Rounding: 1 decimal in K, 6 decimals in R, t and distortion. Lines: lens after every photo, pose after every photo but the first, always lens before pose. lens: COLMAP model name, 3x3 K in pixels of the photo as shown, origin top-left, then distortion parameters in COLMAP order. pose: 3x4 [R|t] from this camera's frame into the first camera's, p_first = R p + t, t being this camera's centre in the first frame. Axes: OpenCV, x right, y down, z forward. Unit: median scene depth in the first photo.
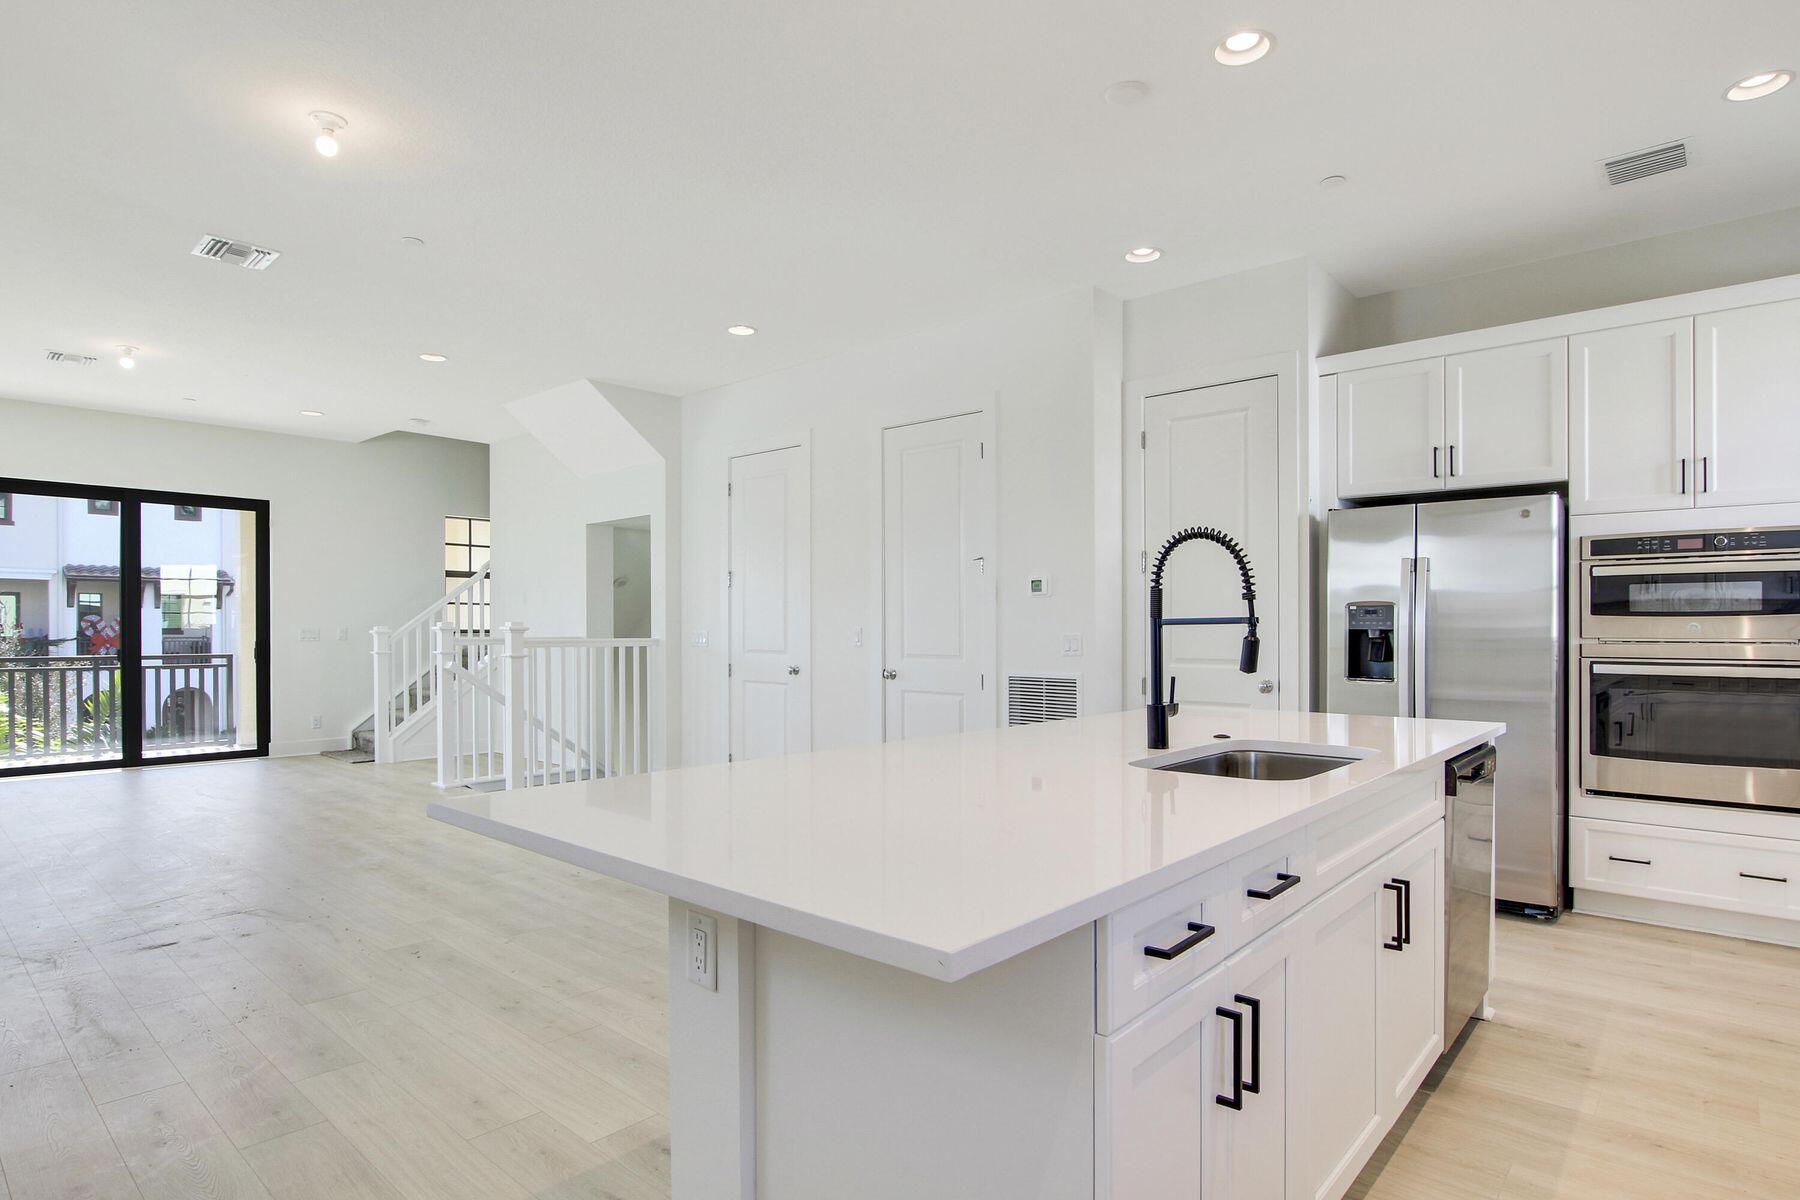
lens RADIAL K [[952.0, 0, 900.8], [0, 952.0, 632.8], [0, 0, 1]] dist [-0.017500, 0.001178]
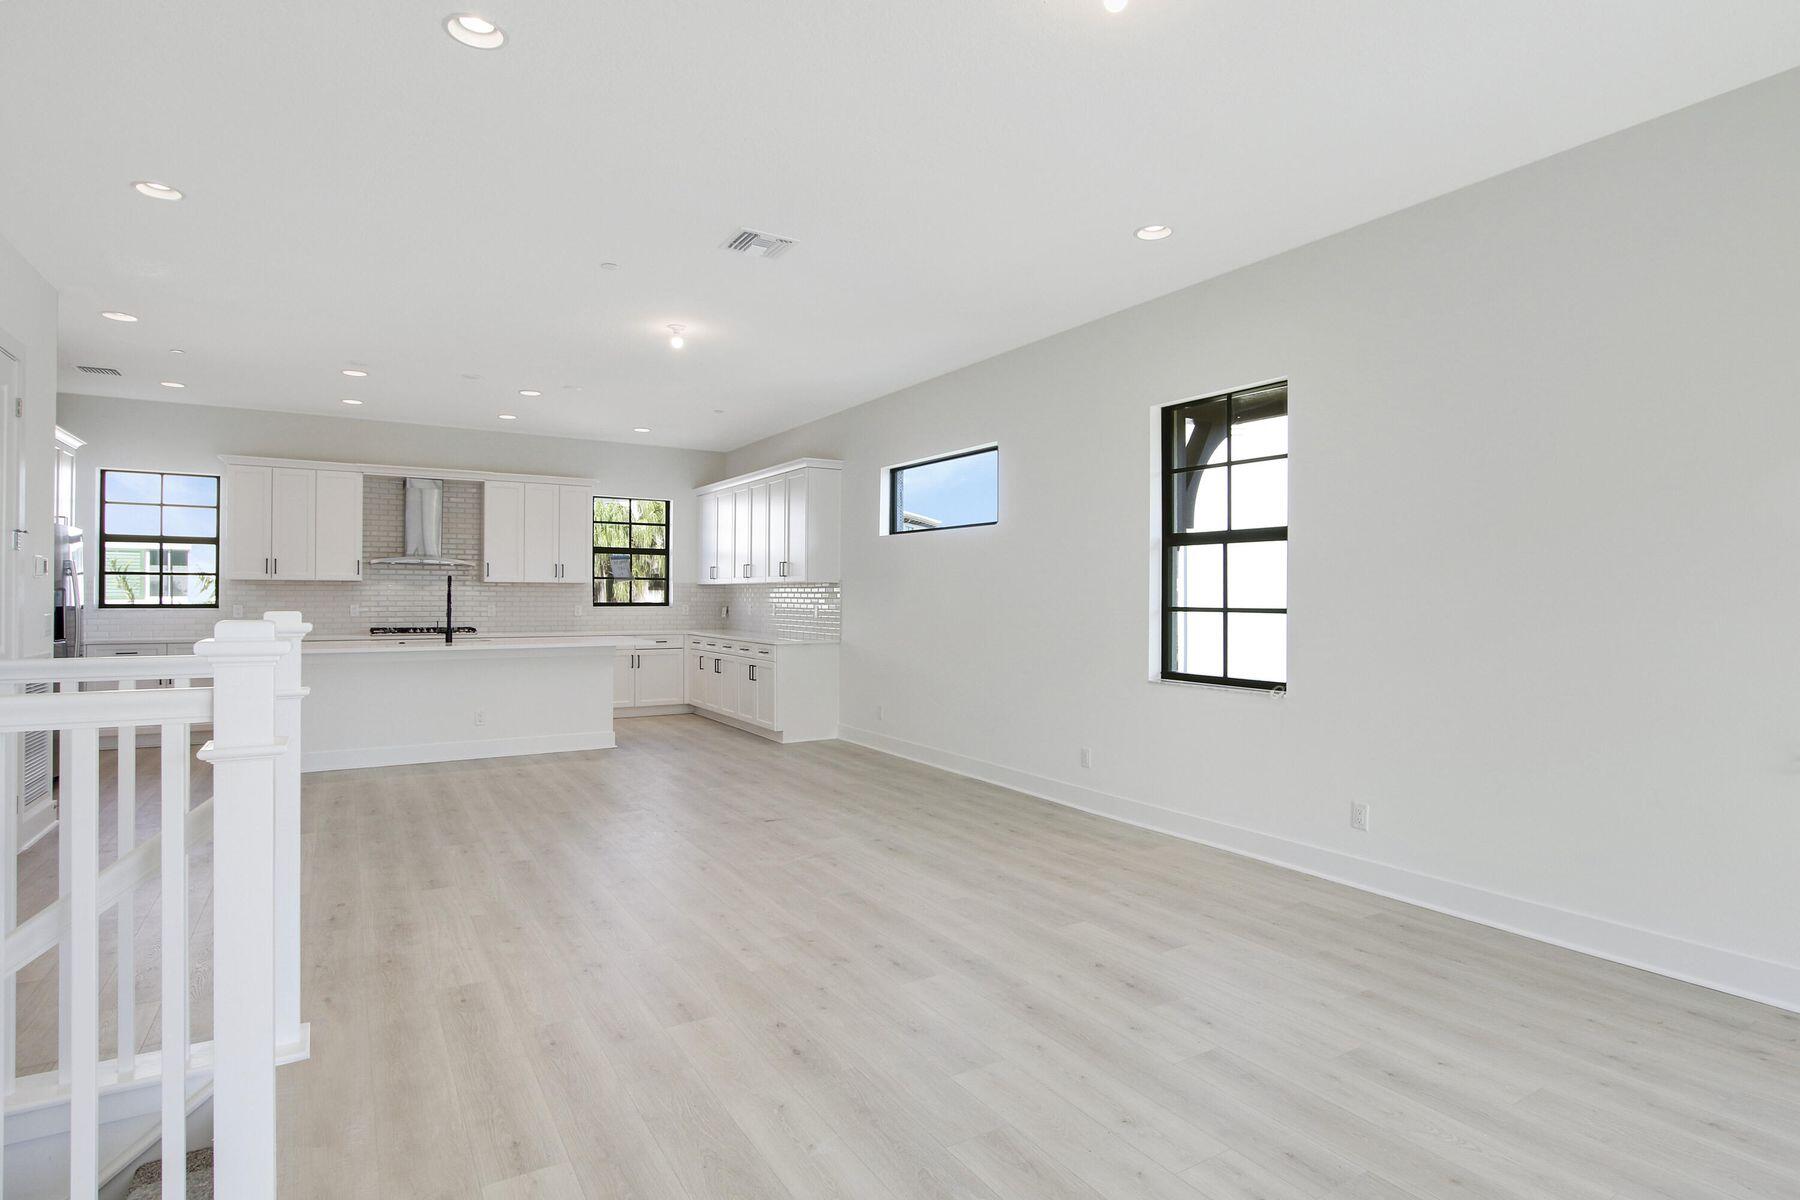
lens RADIAL K [[931.0, 0, 909.5], [0, 931.0, 588.4], [0, 0, 1]] dist [-0.025553, 0.001964]
pose [[-0.956631, -0.002097, 0.291295, -0.976029], [-0.002775, 0.999994, -0.001914, -0.027200], [-0.291289, -0.002639, -0.956631, 1.615382]]
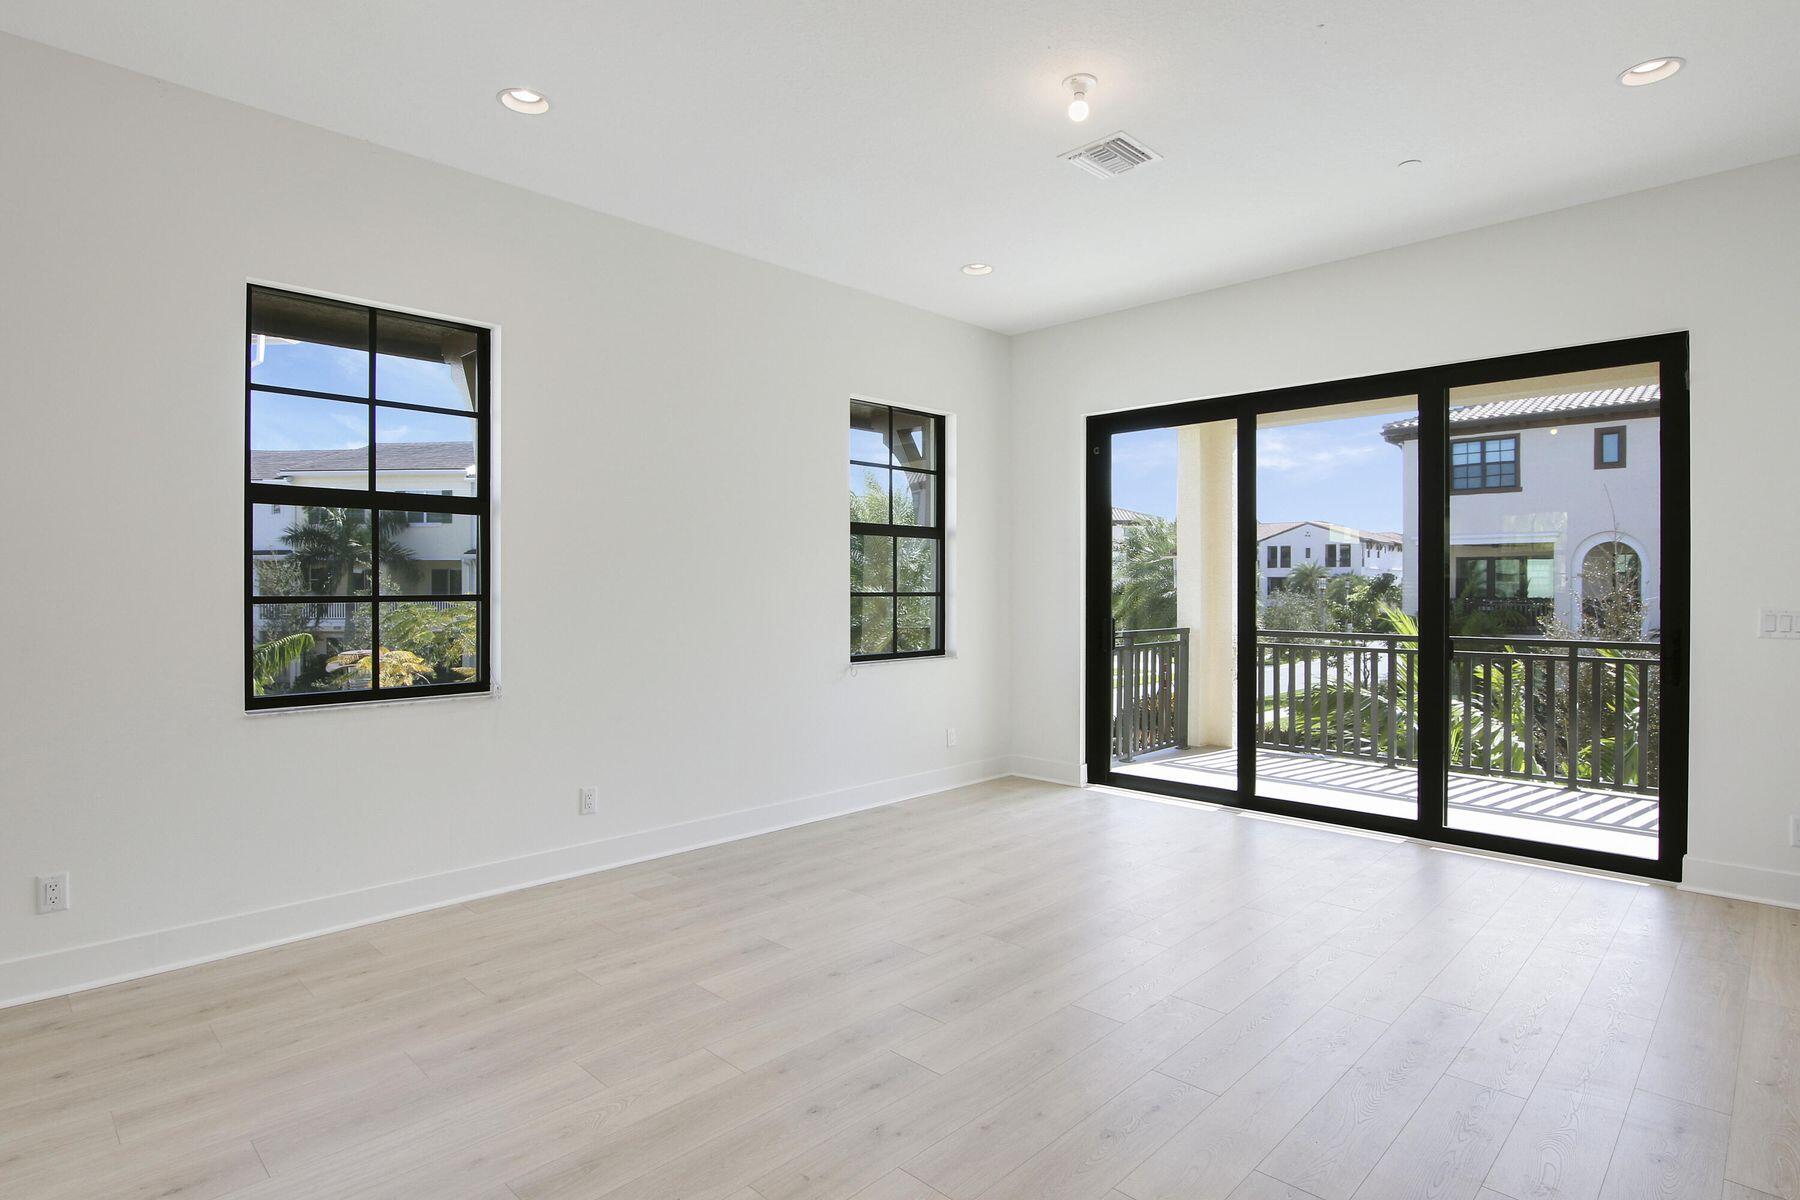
lens RADIAL K [[931.0, 0, 909.5], [0, 931.0, 588.4], [0, 0, 1]] dist [-0.025553, 0.001964]
pose [[-0.045836, 0.001616, -0.998948, -0.338486], [-0.006624, 0.999976, 0.001922, -0.020703], [0.998927, 0.006705, -0.045824, 1.059535]]
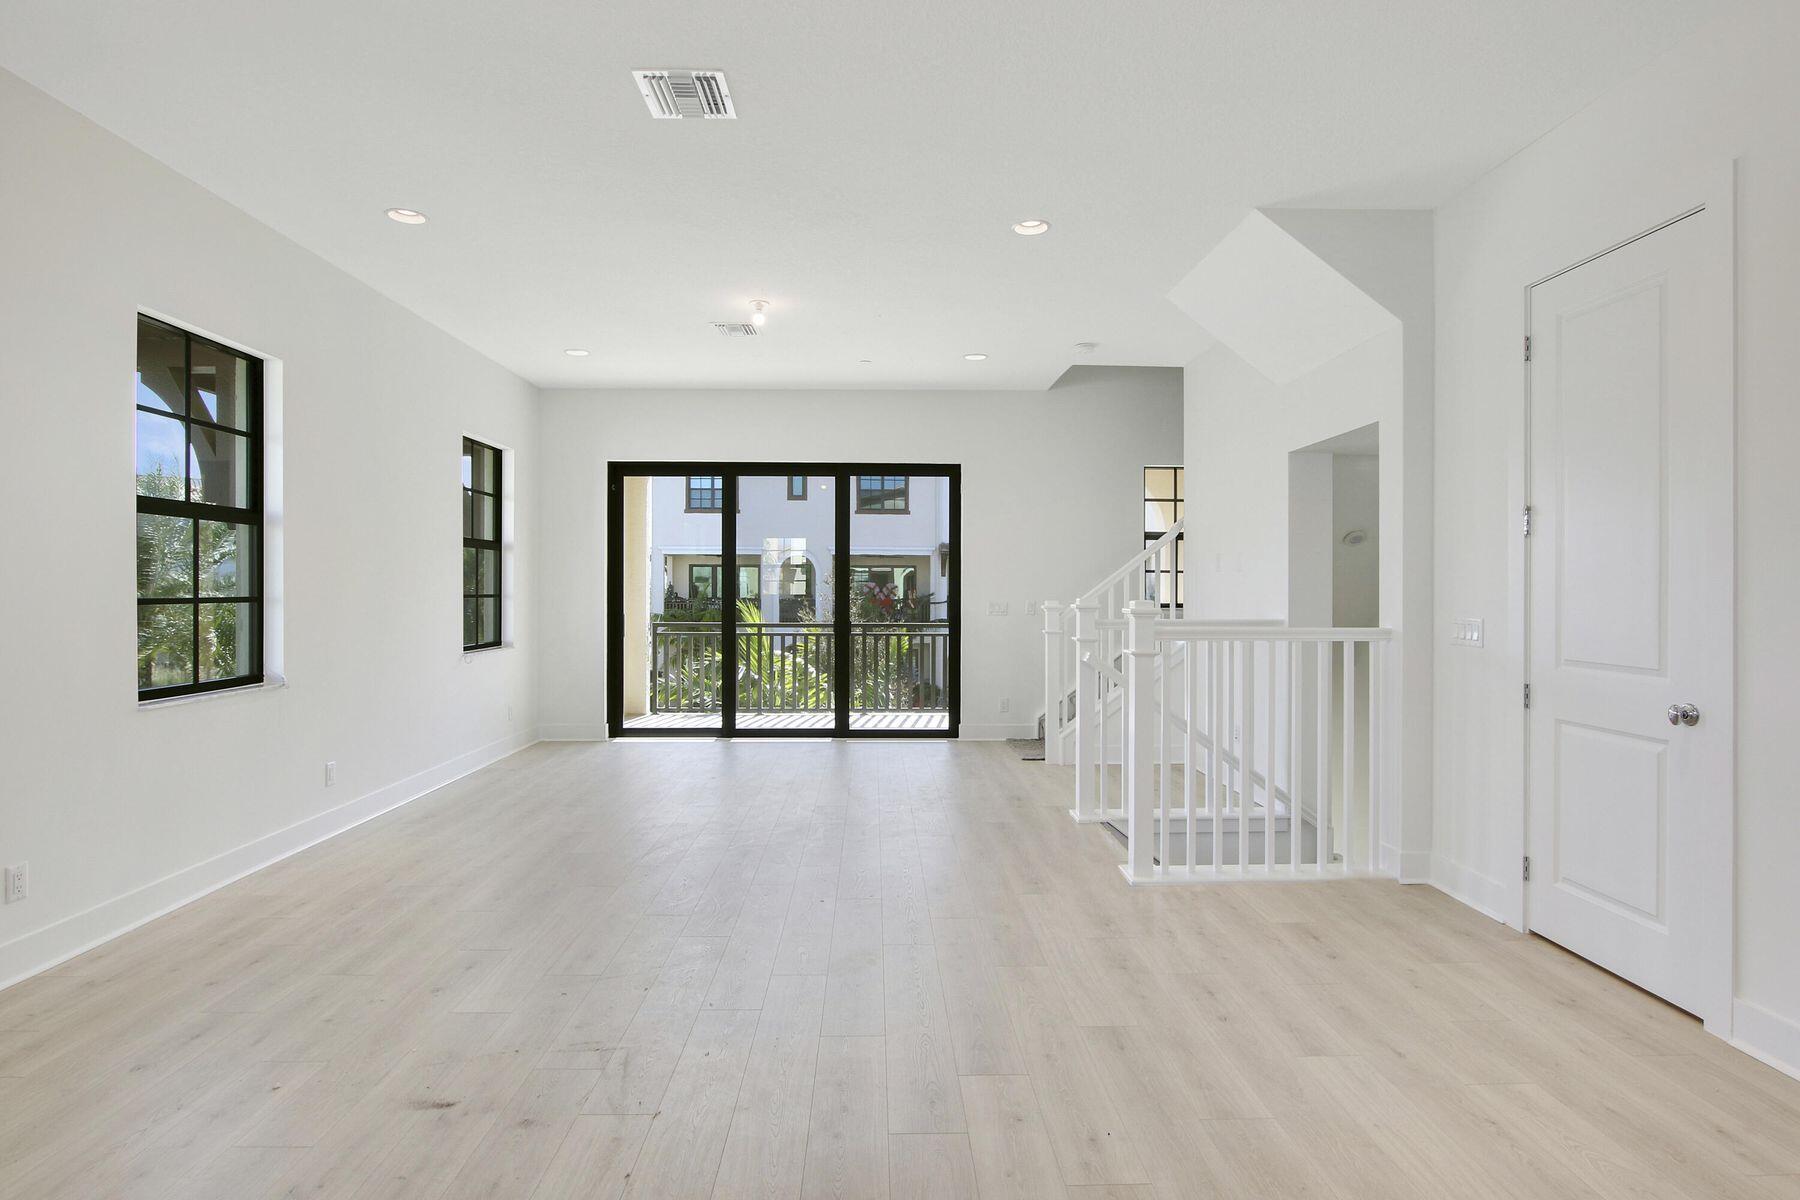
lens RADIAL K [[931.6, 0, 901.0], [0, 931.6, 590.1], [0, 0, 1]] dist [-0.016833, 0.000623]
pose [[0.686334, 0.002140, -0.727284, -0.062841], [-0.007011, 0.999969, -0.003674, -0.019049], [0.727253, 0.007620, 0.686327, 0.536188]]
